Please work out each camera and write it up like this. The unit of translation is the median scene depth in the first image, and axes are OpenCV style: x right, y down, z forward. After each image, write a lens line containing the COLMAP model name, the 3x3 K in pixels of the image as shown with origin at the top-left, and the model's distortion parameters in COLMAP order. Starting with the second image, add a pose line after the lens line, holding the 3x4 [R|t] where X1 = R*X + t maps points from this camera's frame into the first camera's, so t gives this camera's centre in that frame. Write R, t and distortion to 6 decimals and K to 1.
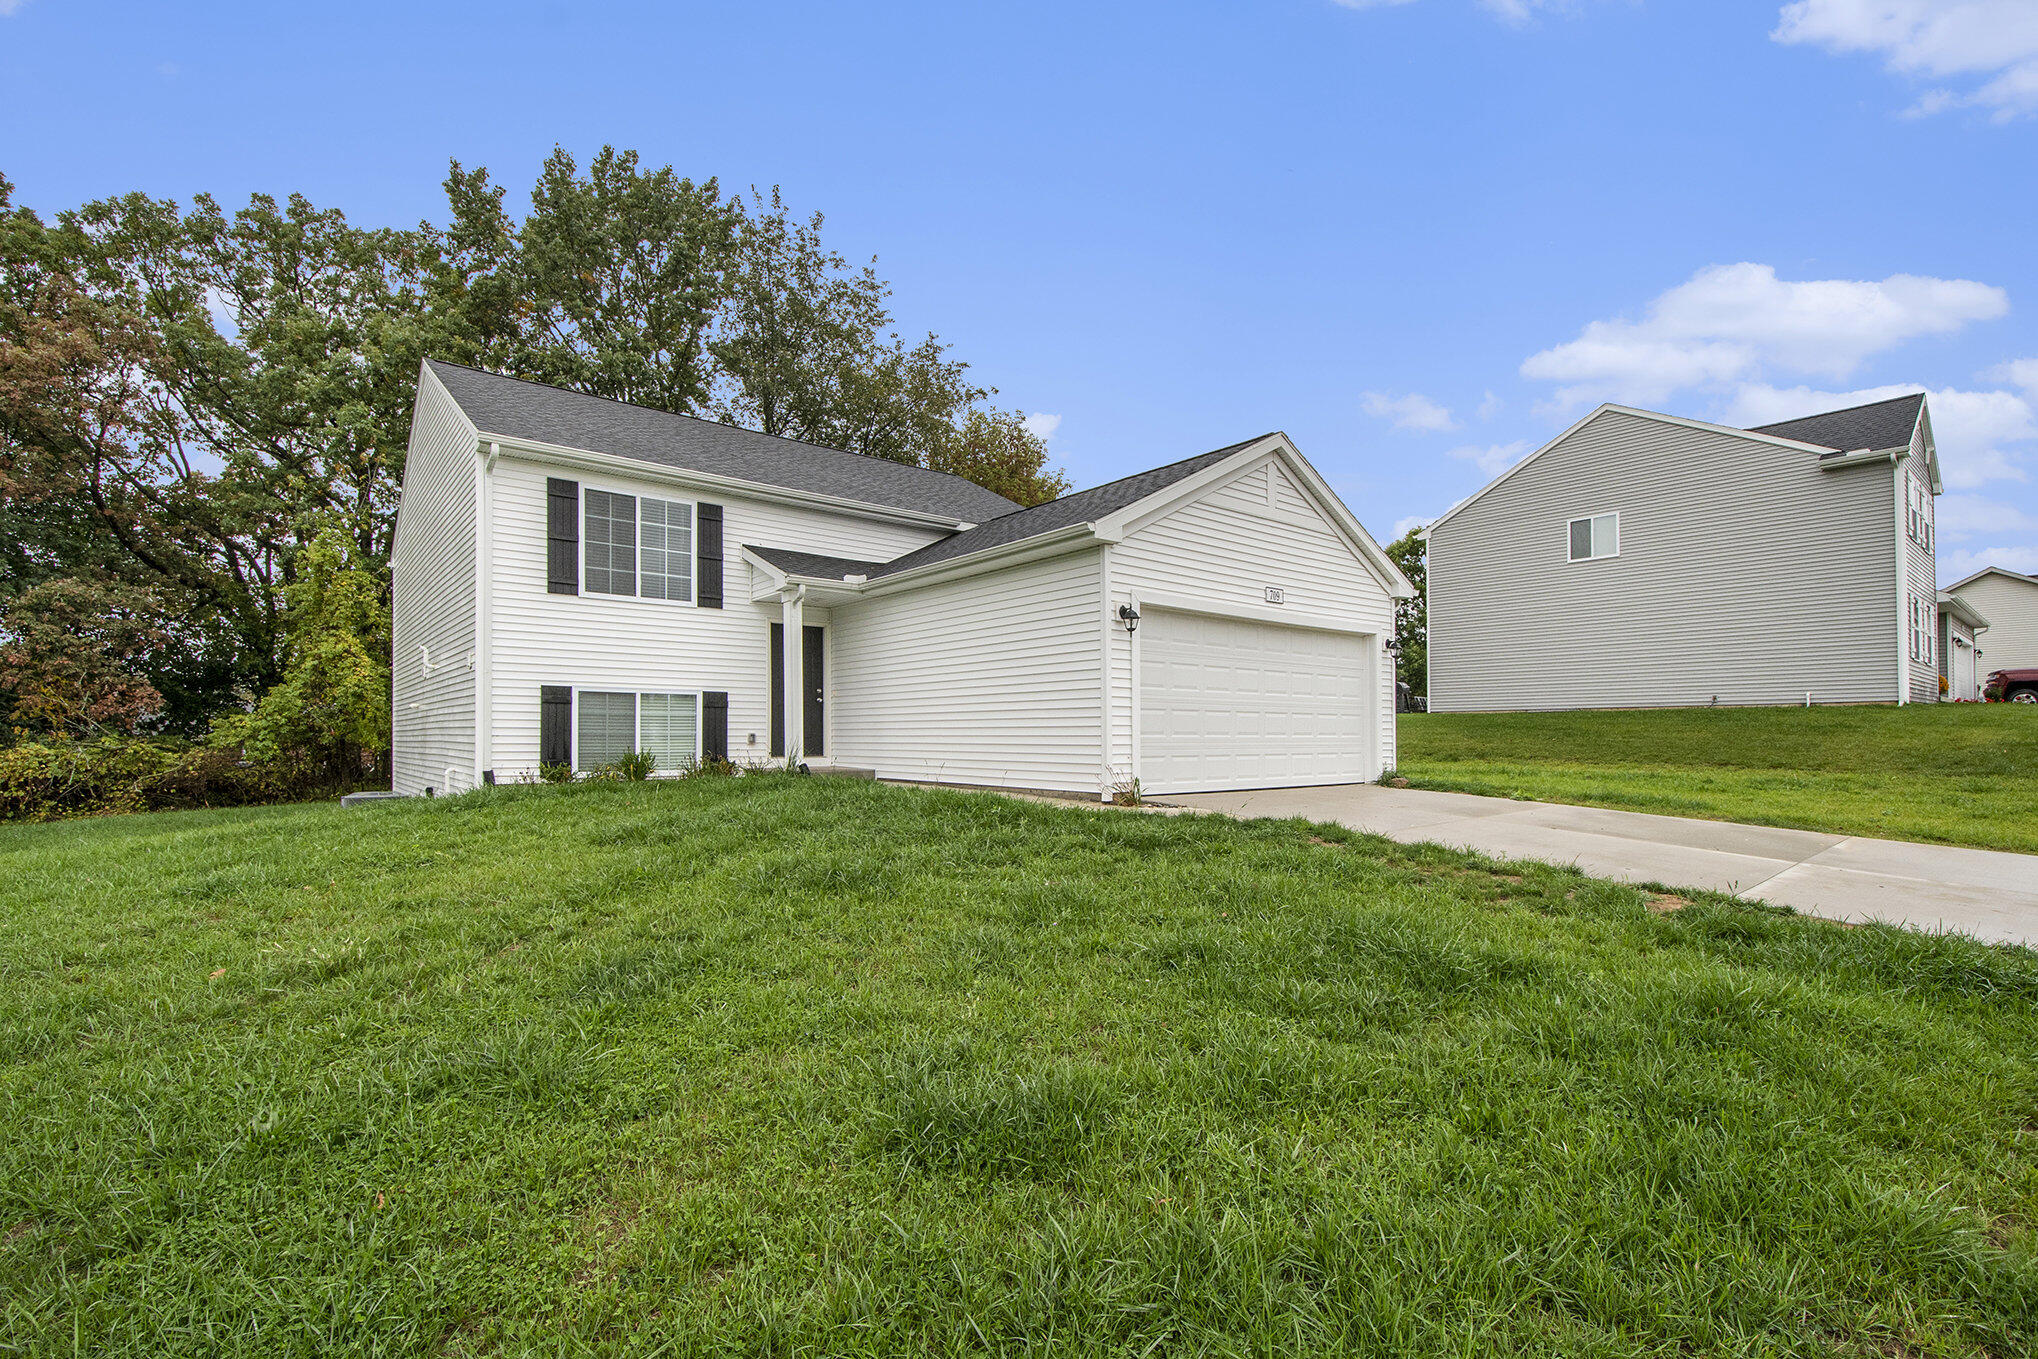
lens RADIAL K [[865.3, 0, 1011.5], [0, 865.3, 714.6], [0, 0, 1]] dist [0.007907, -0.010218]
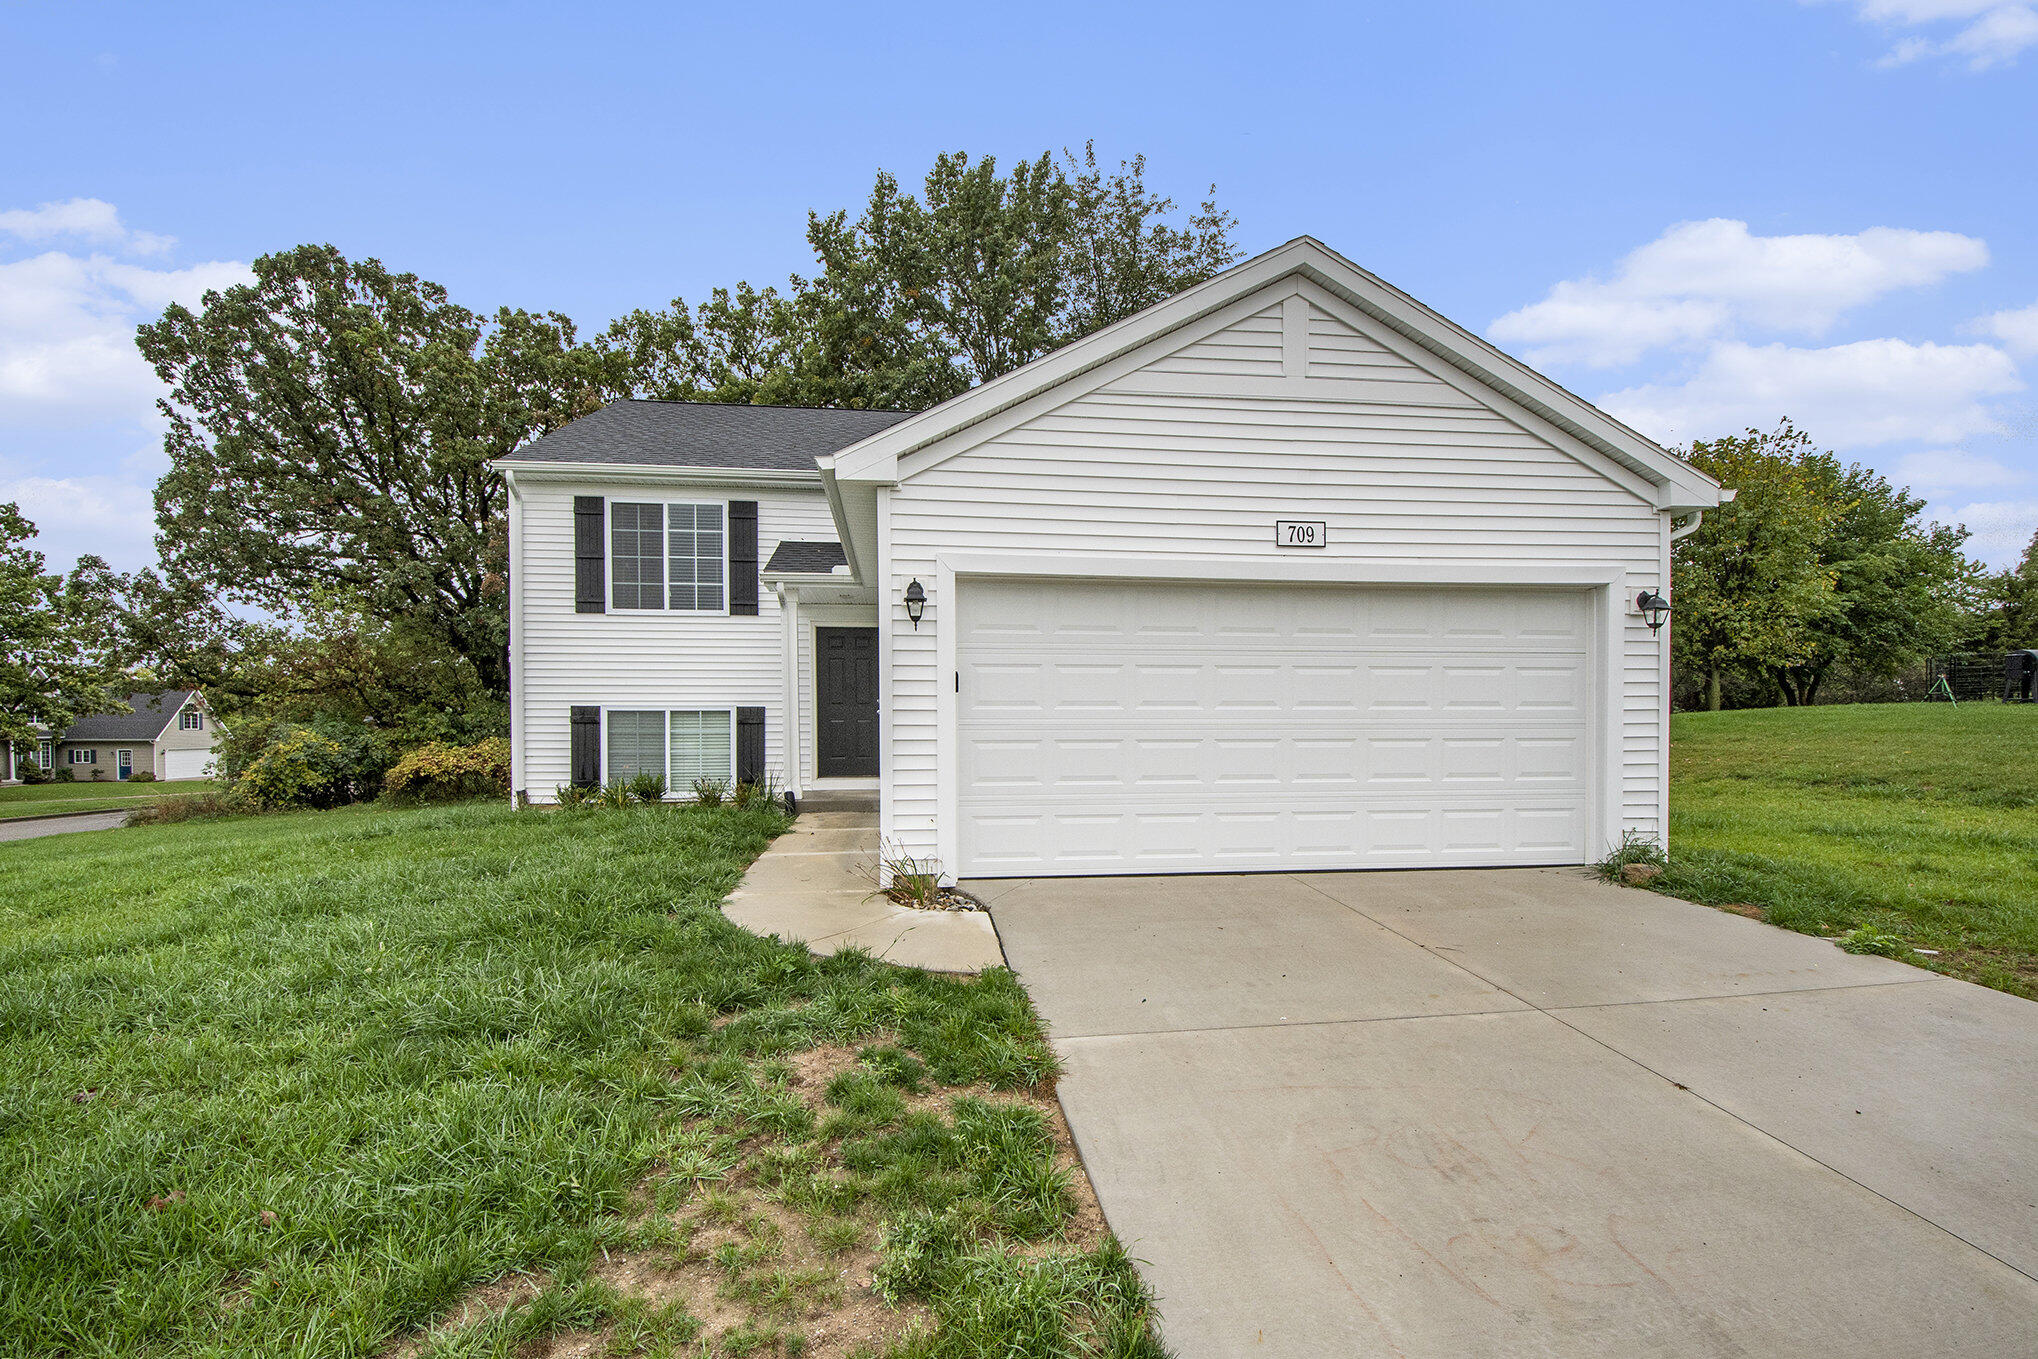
lens RADIAL K [[868.1, 0, 1016.4], [0, 868.1, 744.9], [0, 0, 1]] dist [-0.001018, -0.012058]
pose [[0.859340, 0.011526, -0.511275, 0.388171], [0.015162, 0.998732, 0.048000, -0.026921], [0.511181, -0.049000, 0.858075, 0.366763]]
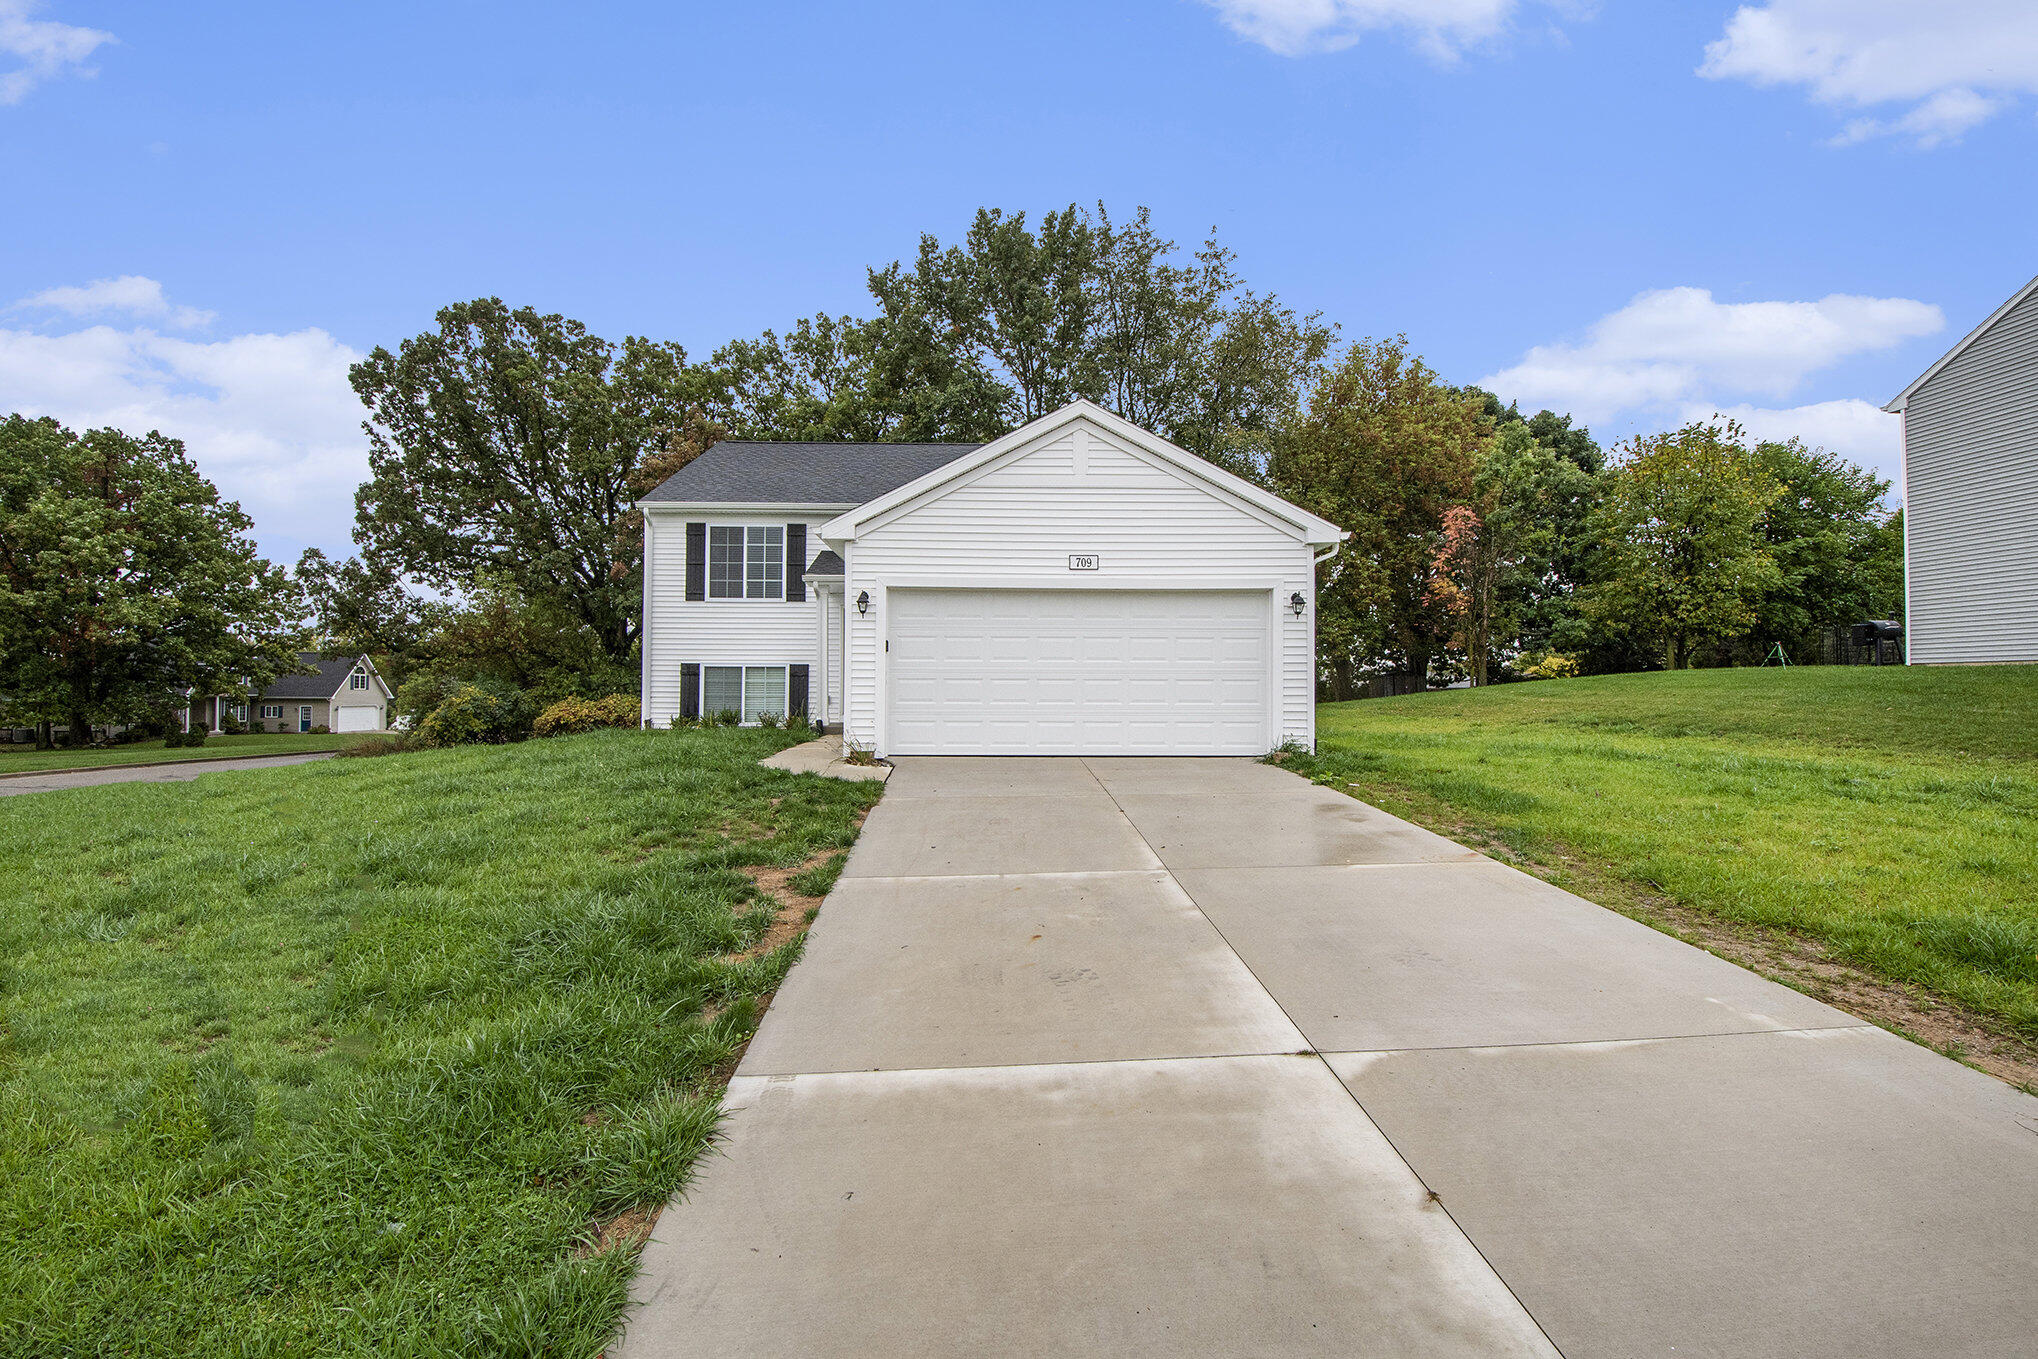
lens RADIAL K [[845.5, 0, 1019.0], [0, 845.5, 679.5], [0, 0, 1]] dist [-0.023084, 0.000052]
pose [[0.812559, -0.004196, -0.582864, 0.722691], [0.012466, 0.999870, 0.010179, -0.012053], [0.582746, -0.015537, 0.812506, 0.144533]]
